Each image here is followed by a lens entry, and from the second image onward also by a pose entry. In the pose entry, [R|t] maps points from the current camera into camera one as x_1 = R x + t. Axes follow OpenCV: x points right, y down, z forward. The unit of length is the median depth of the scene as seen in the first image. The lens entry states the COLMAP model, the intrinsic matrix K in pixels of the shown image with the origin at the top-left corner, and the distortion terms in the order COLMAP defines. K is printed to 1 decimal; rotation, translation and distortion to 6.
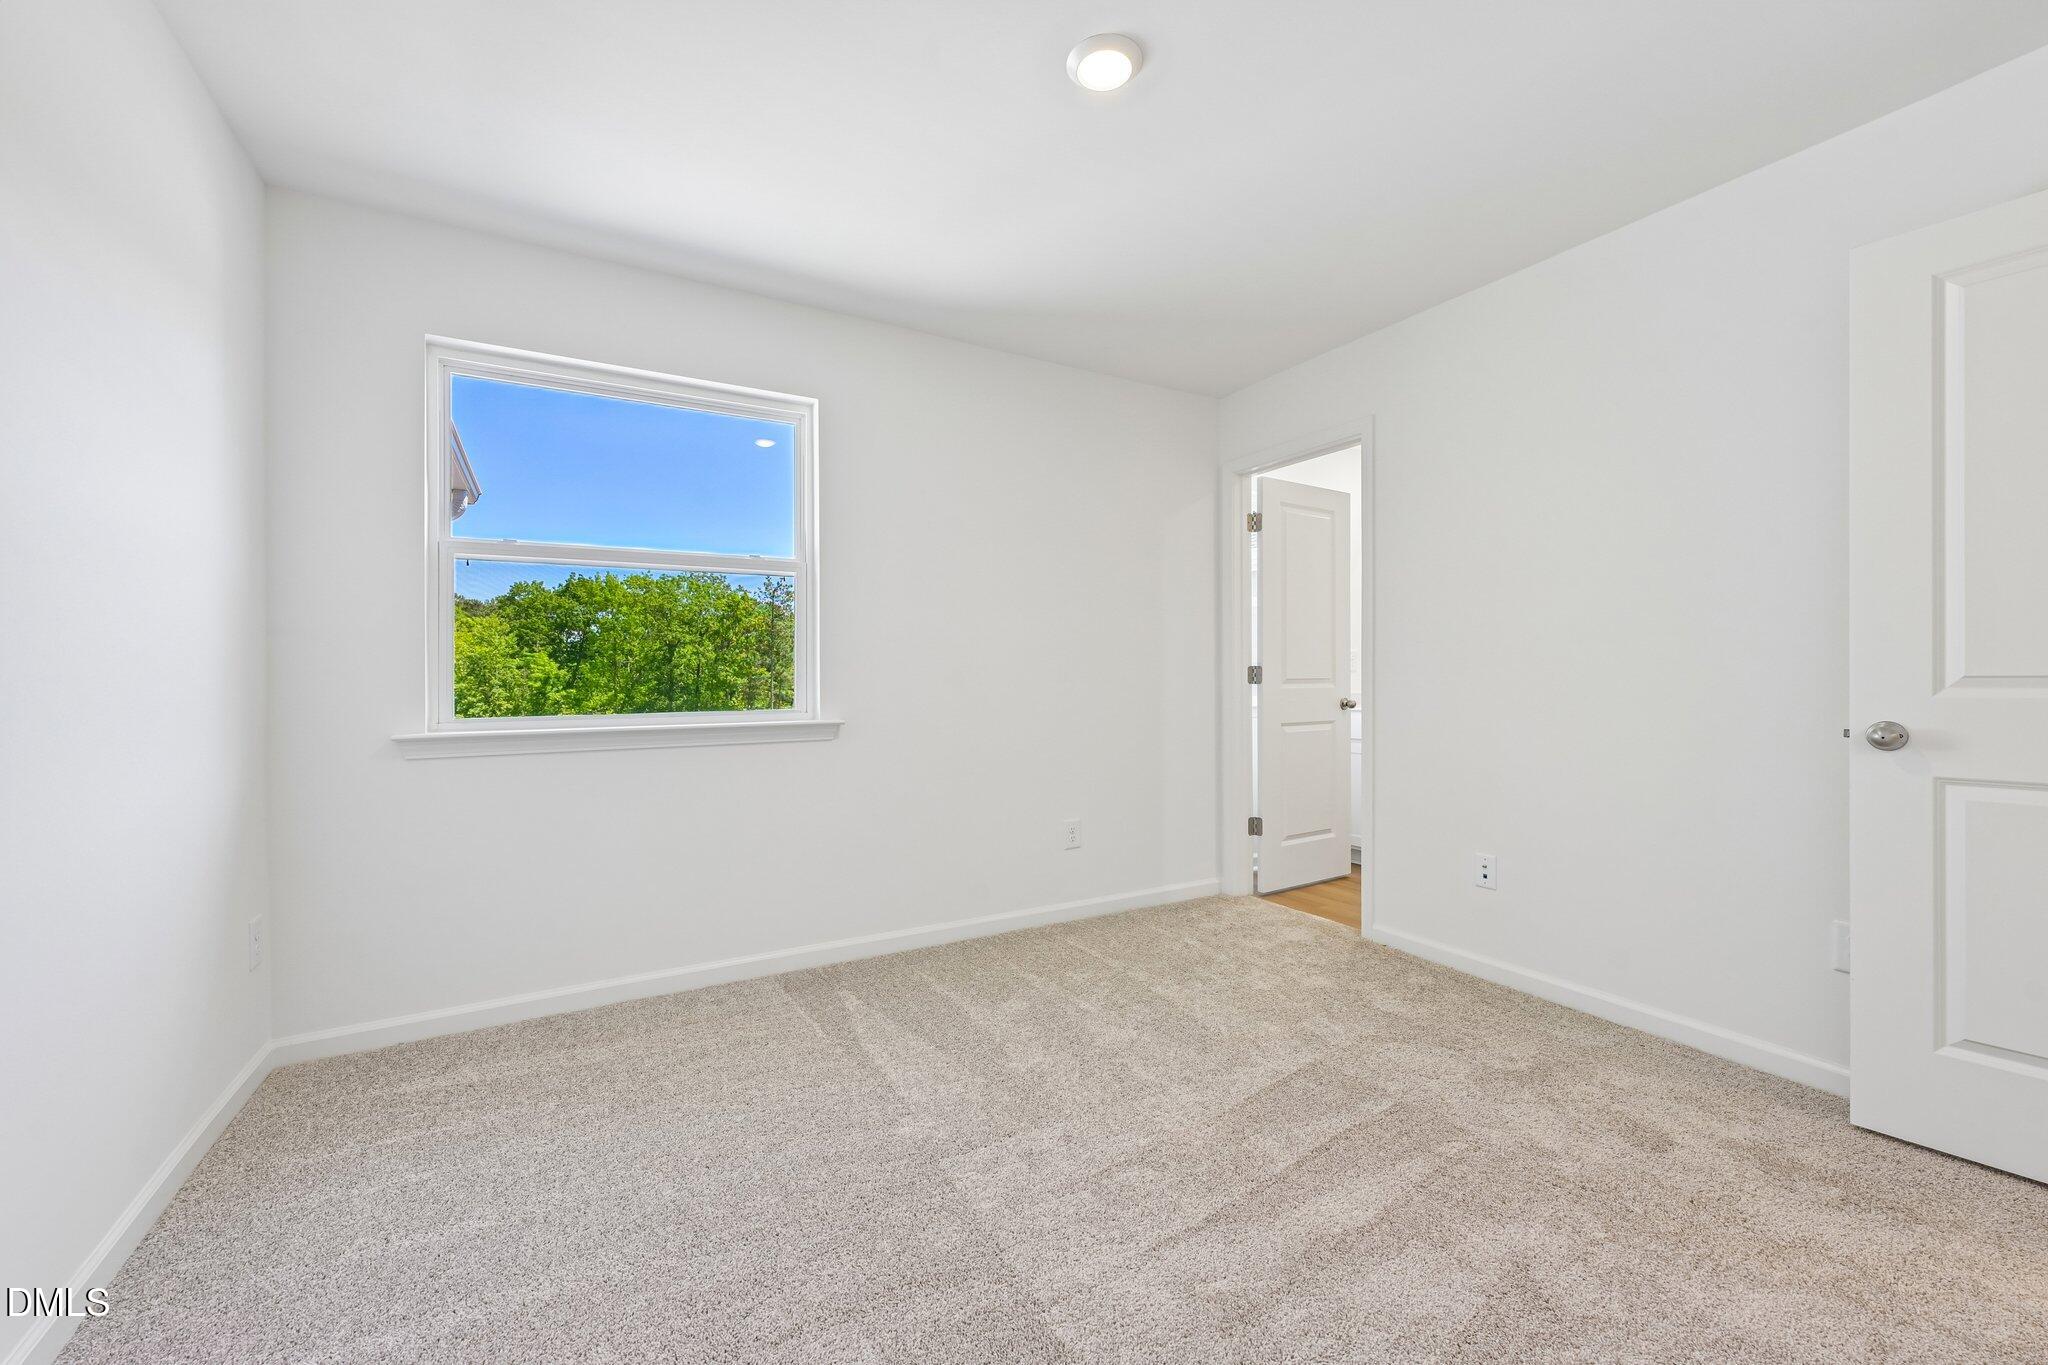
lens RADIAL K [[813.8, 0, 1027.3], [0, 813.8, 687.7], [0, 0, 1]] dist [0.001397, 0.000028]
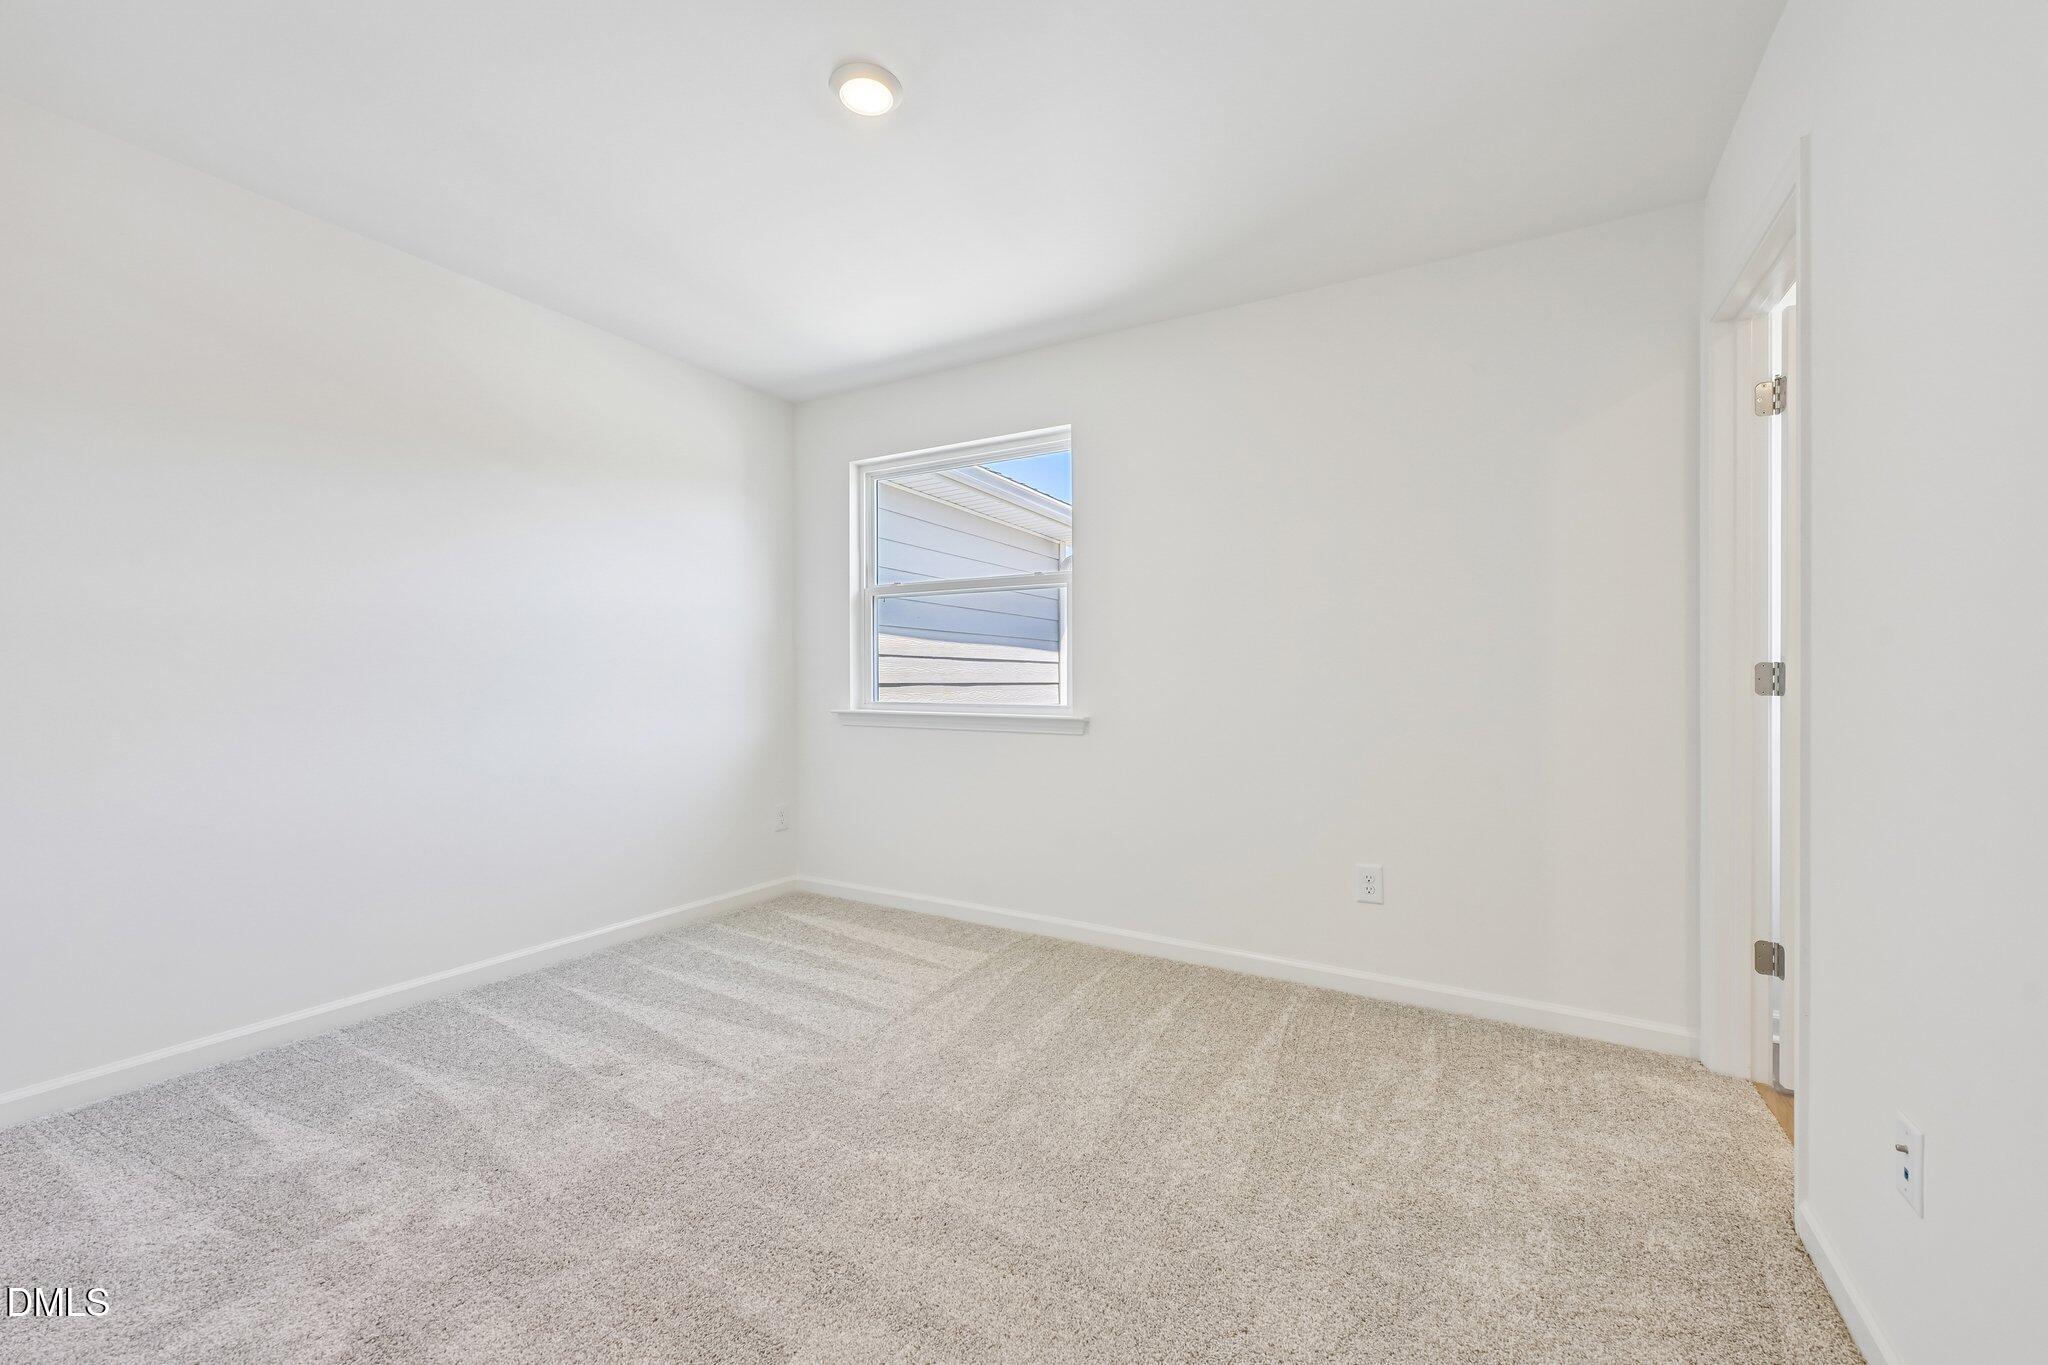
lens RADIAL K [[818.1, 0, 1024.0], [0, 818.1, 682.5], [0, 0, 1]] dist [0.006172, -0.000091]
pose [[0.501012, 0.010362, -0.865378, 0.673525], [-0.021190, 0.999775, -0.000296, -0.003206], [0.865181, 0.018486, 0.501119, 0.395002]]
